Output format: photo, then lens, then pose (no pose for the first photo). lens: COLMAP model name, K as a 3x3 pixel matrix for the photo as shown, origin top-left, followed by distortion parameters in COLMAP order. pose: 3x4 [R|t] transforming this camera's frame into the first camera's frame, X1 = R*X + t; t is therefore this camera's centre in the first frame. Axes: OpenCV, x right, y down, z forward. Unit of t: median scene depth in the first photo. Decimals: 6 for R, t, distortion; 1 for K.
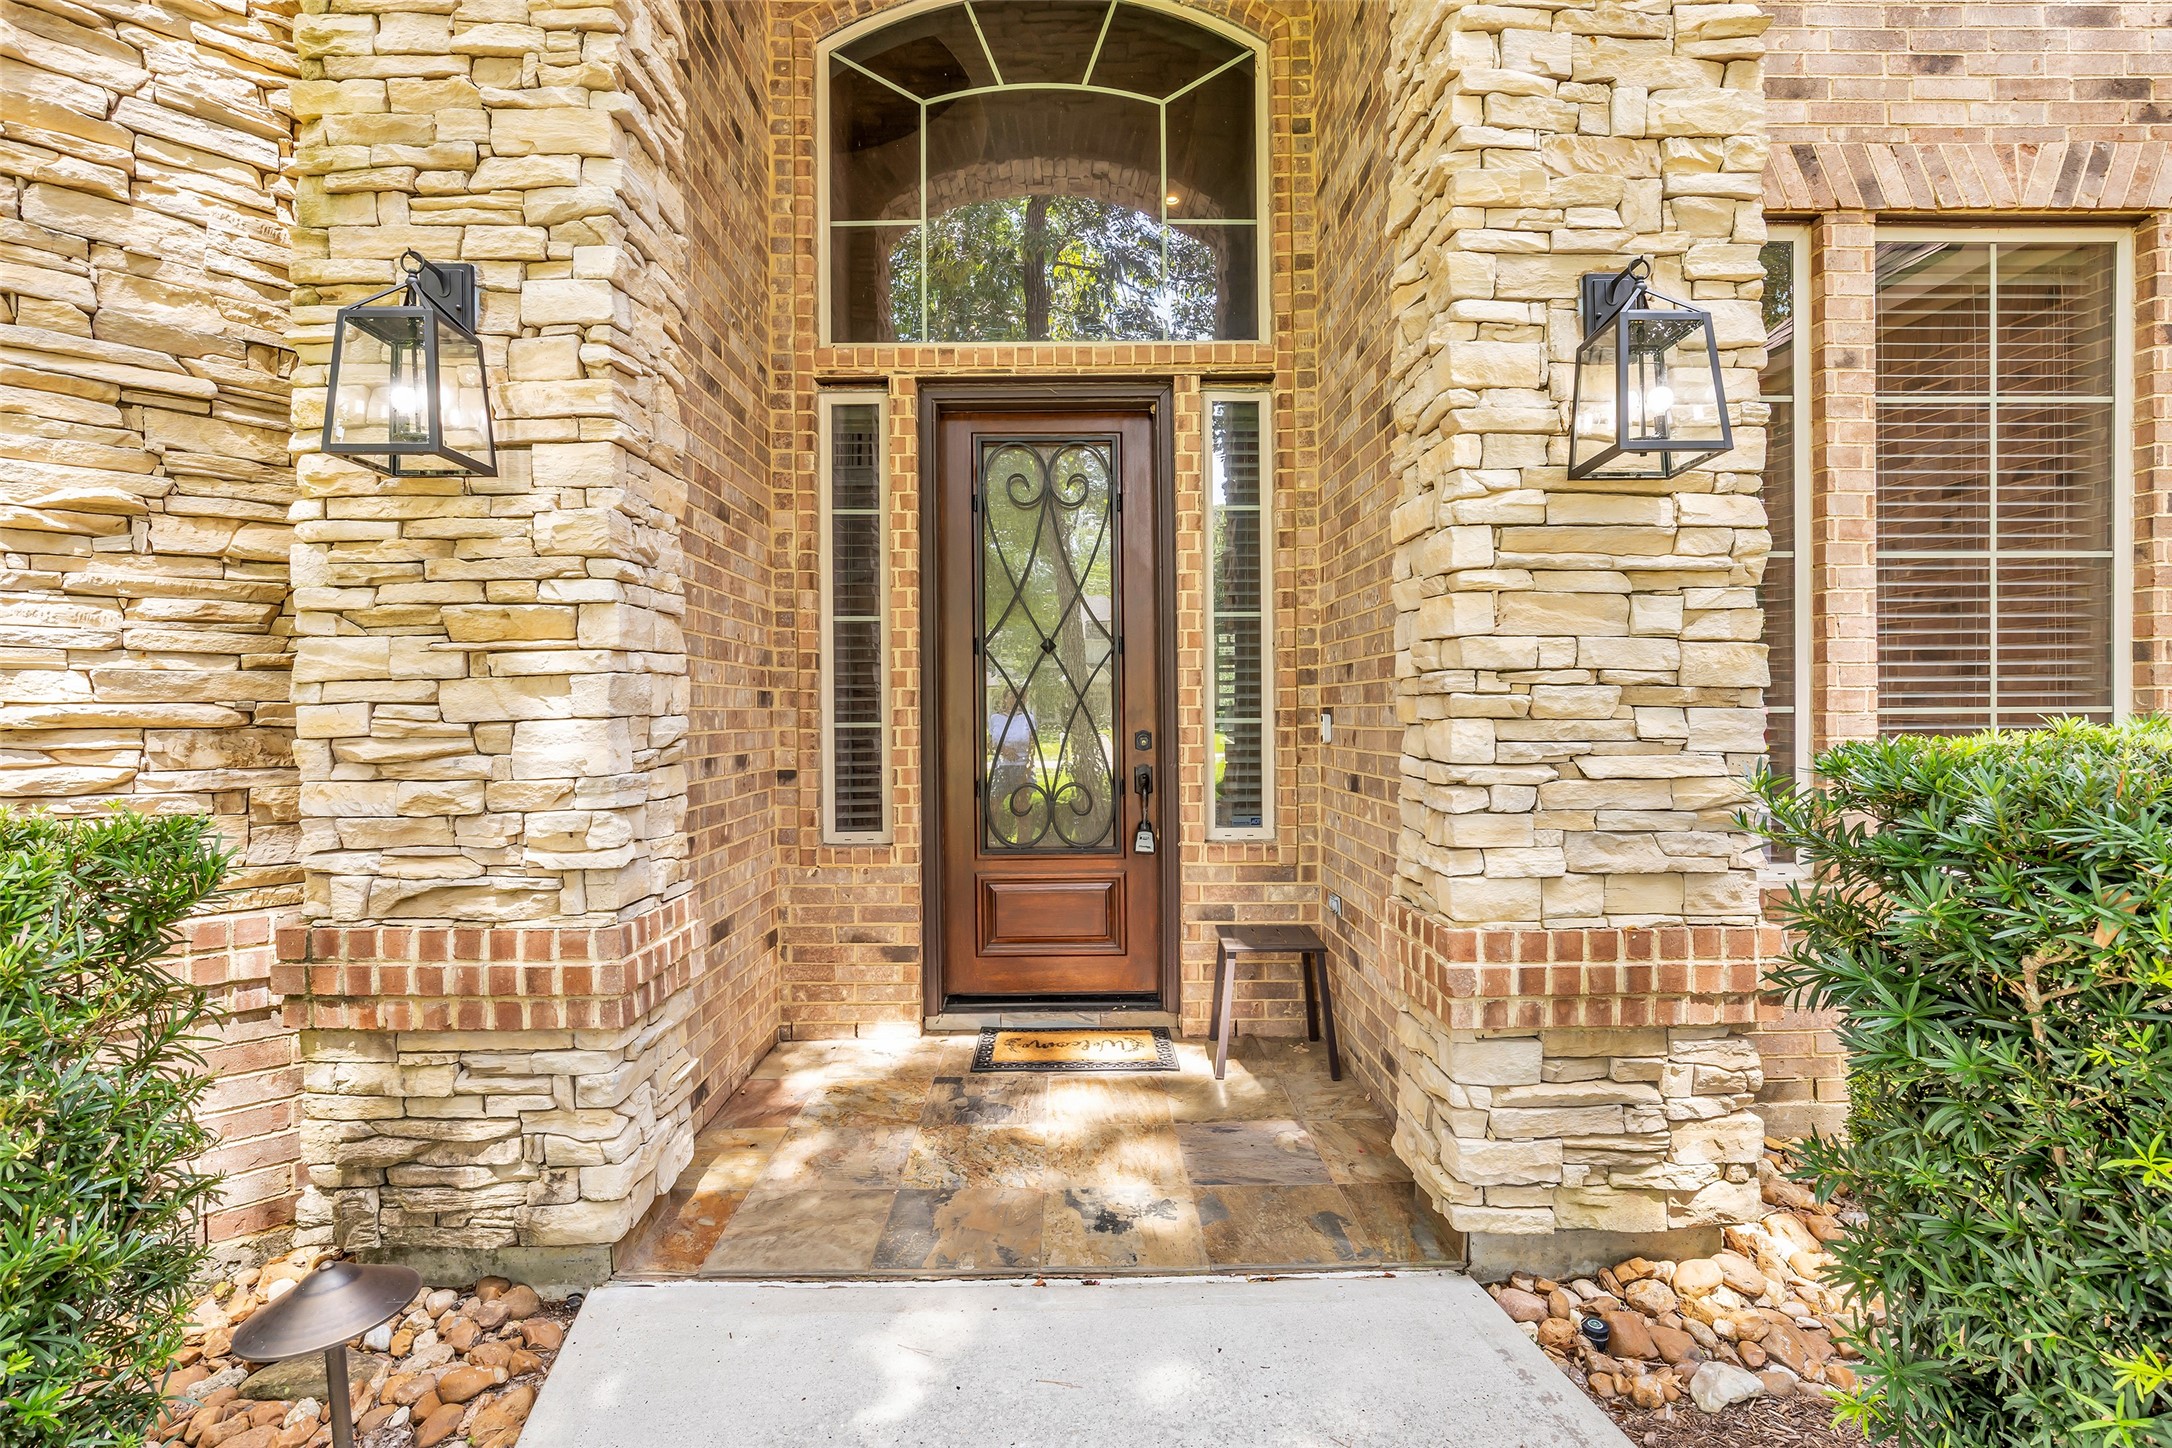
lens RADIAL K [[996.2, 0, 1080.4], [0, 996.2, 730.8], [0, 0, 1]] dist [-0.014649, 0.000684]
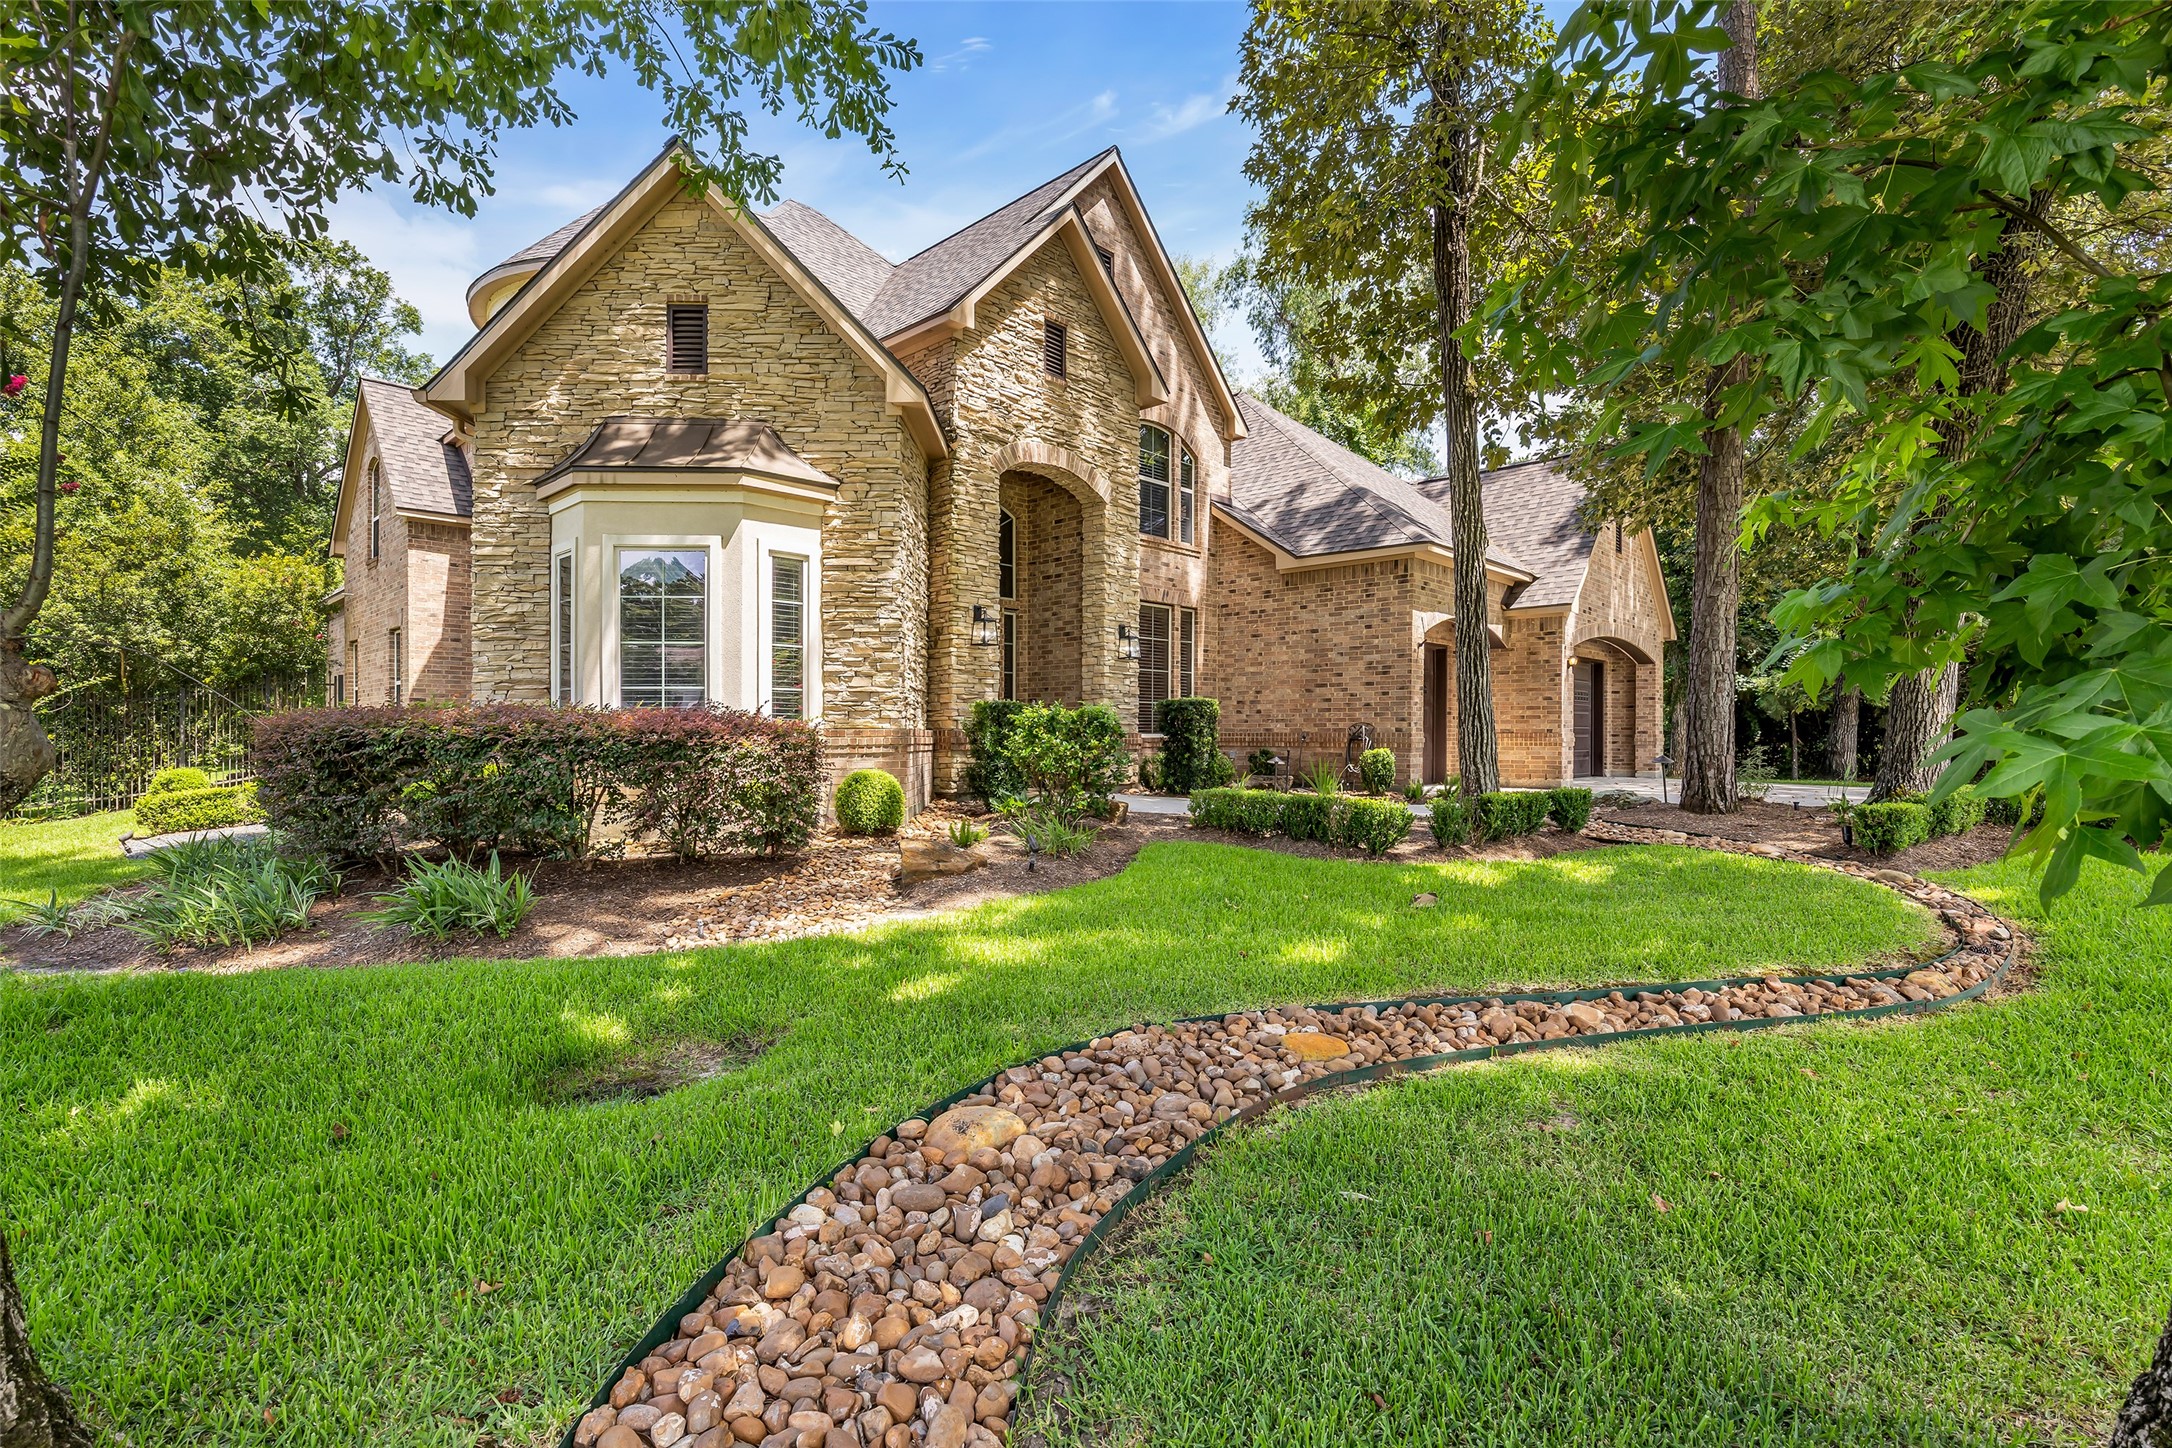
lens RADIAL K [[996.2, 0, 1080.4], [0, 996.2, 730.8], [0, 0, 1]] dist [-0.014649, 0.000684]
pose [[0.688726, 0.011227, 0.724934, -3.997556], [-0.002833, 0.999914, -0.012794, 0.258761], [-0.725016, 0.006758, 0.688699, -2.969428]]
